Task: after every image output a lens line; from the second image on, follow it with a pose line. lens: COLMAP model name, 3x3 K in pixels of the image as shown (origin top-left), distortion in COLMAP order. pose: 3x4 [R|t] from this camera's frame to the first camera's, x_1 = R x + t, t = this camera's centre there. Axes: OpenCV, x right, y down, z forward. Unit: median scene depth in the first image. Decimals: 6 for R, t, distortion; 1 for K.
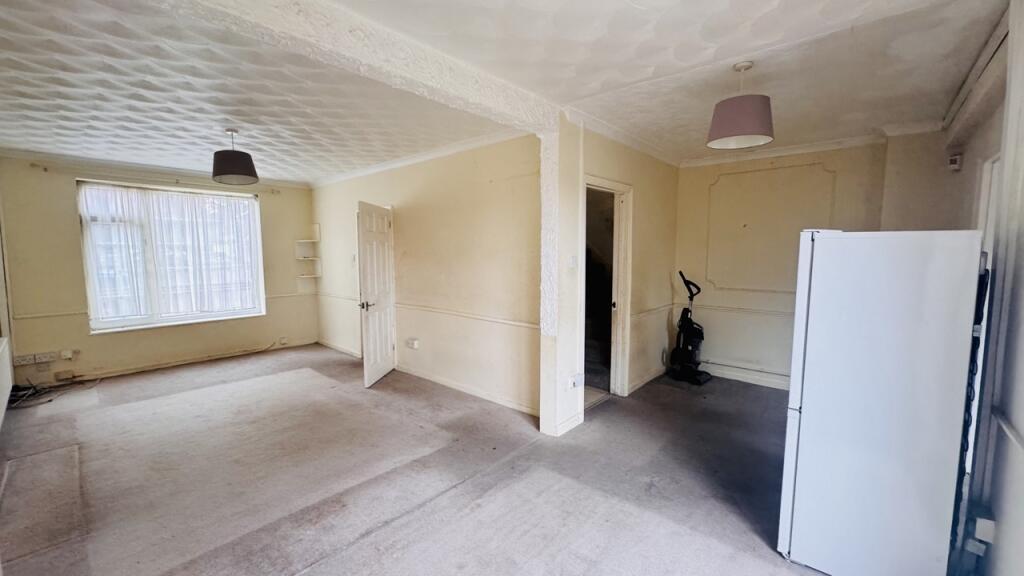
lens RADIAL K [[408.4, 0, 510.7], [0, 408.4, 287.3], [0, 0, 1]] dist [0.000136, -0.000353]
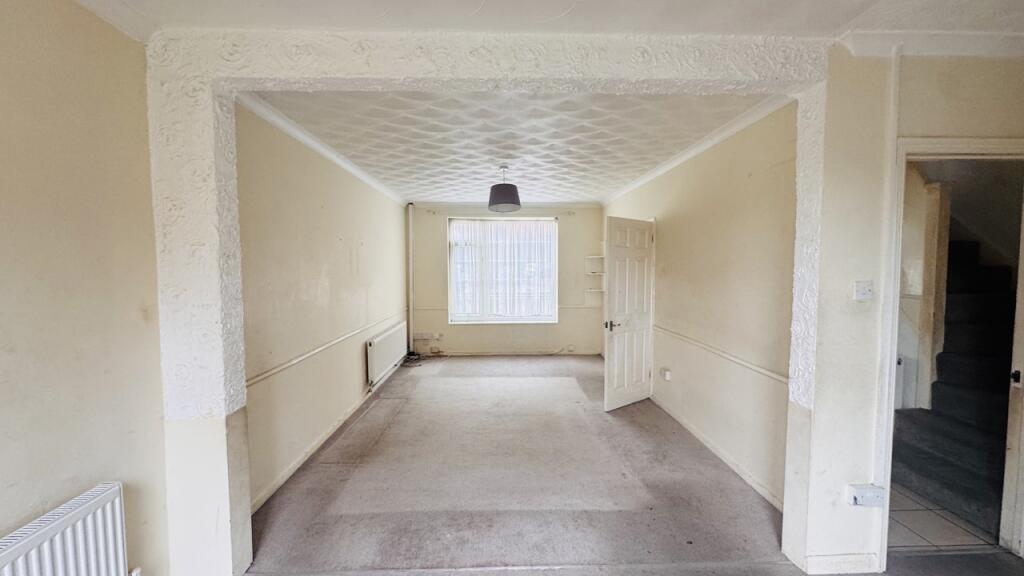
lens RADIAL K [[408.4, 0, 510.4], [0, 408.4, 288.0], [0, 0, 1]] dist [0.000136, -0.000353]
pose [[0.686363, 0.042616, -0.726009, 0.205107], [-0.063791, 0.997962, -0.001728, -0.029806], [0.724456, 0.047498, 0.687683, 0.202606]]
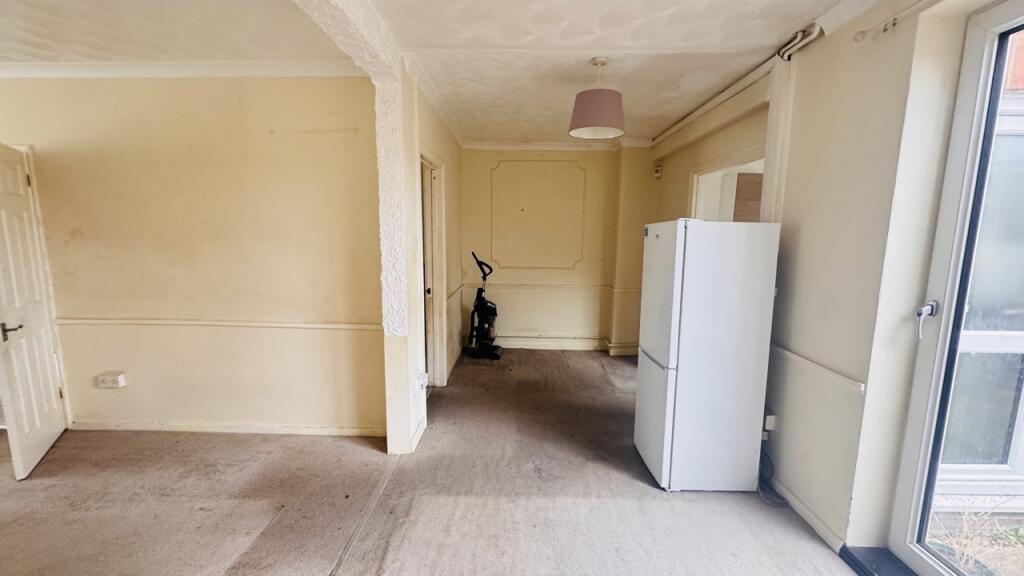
lens RADIAL K [[408.4, 0, 511.9], [0, 408.4, 287.4], [0, 0, 1]] dist [0.000136, -0.000353]
pose [[0.766433, -0.078272, 0.637538, -0.210450], [0.044885, 0.996648, 0.068400, -0.021804], [-0.640754, -0.023808, 0.767377, 0.196354]]
